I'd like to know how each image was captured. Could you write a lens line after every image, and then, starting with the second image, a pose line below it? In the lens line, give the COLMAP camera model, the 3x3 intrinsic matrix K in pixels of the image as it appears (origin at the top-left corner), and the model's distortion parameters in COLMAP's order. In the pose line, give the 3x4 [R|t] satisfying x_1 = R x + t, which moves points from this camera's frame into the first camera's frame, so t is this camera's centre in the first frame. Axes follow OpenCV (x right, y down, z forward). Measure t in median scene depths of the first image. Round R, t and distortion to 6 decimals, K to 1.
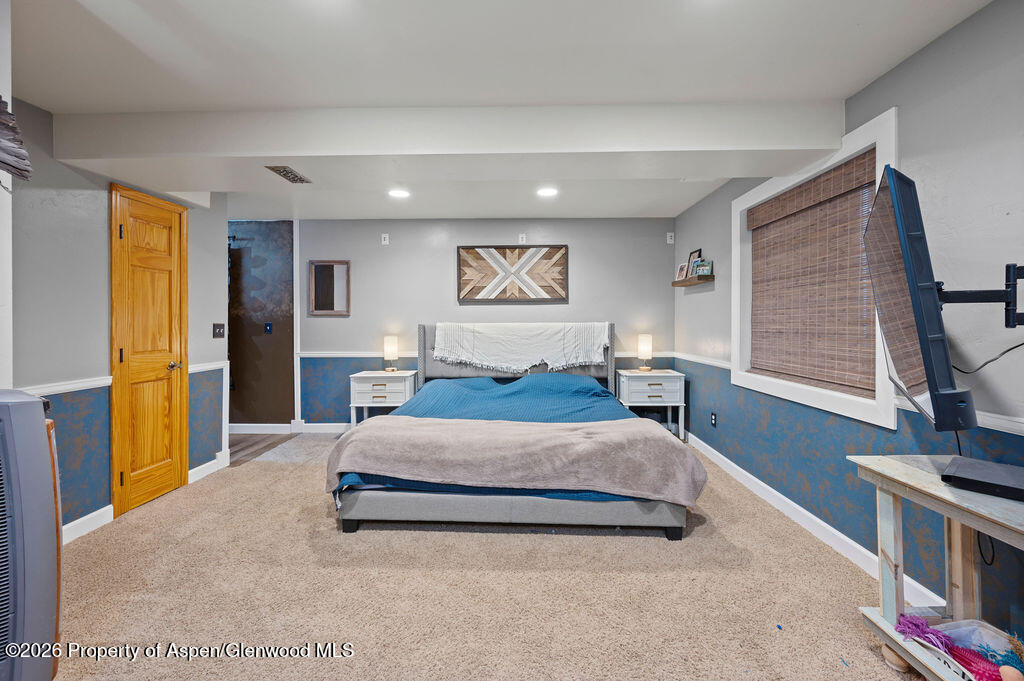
lens RADIAL K [[412.8, 0, 513.4], [0, 412.8, 325.9], [0, 0, 1]] dist [0.019697, 0.000225]
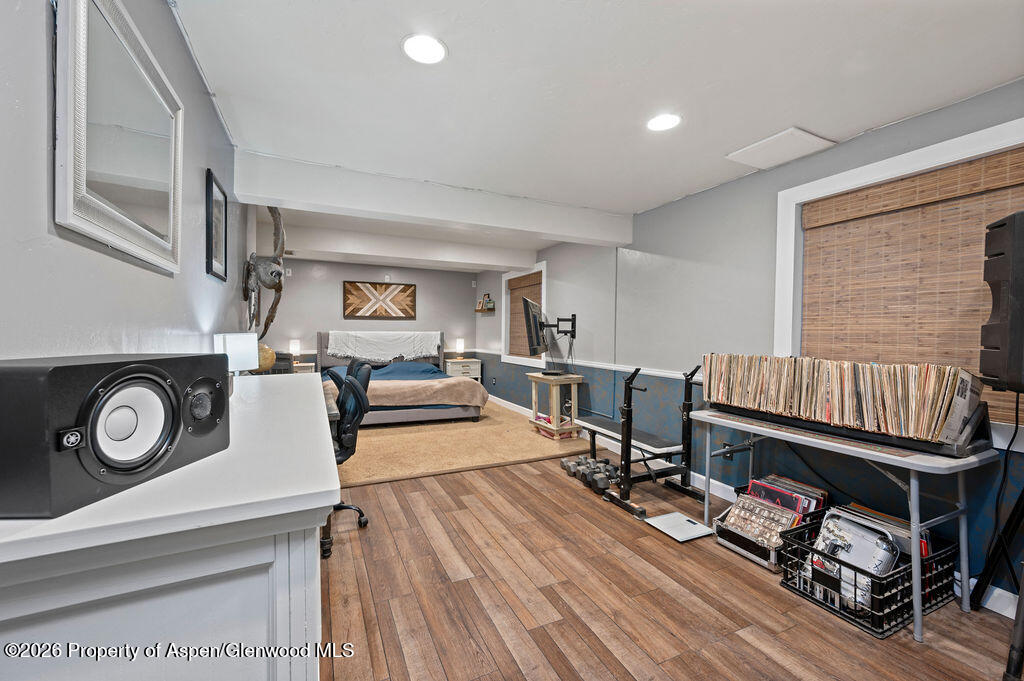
lens RADIAL K [[412.8, 0, 513.4], [0, 412.8, 325.9], [0, 0, 1]] dist [0.019697, 0.000225]
pose [[0.892897, 0.015806, 0.449983, -0.267376], [-0.005504, 0.999692, -0.024193, 0.007103], [-0.450227, 0.019125, 0.892709, -0.660388]]
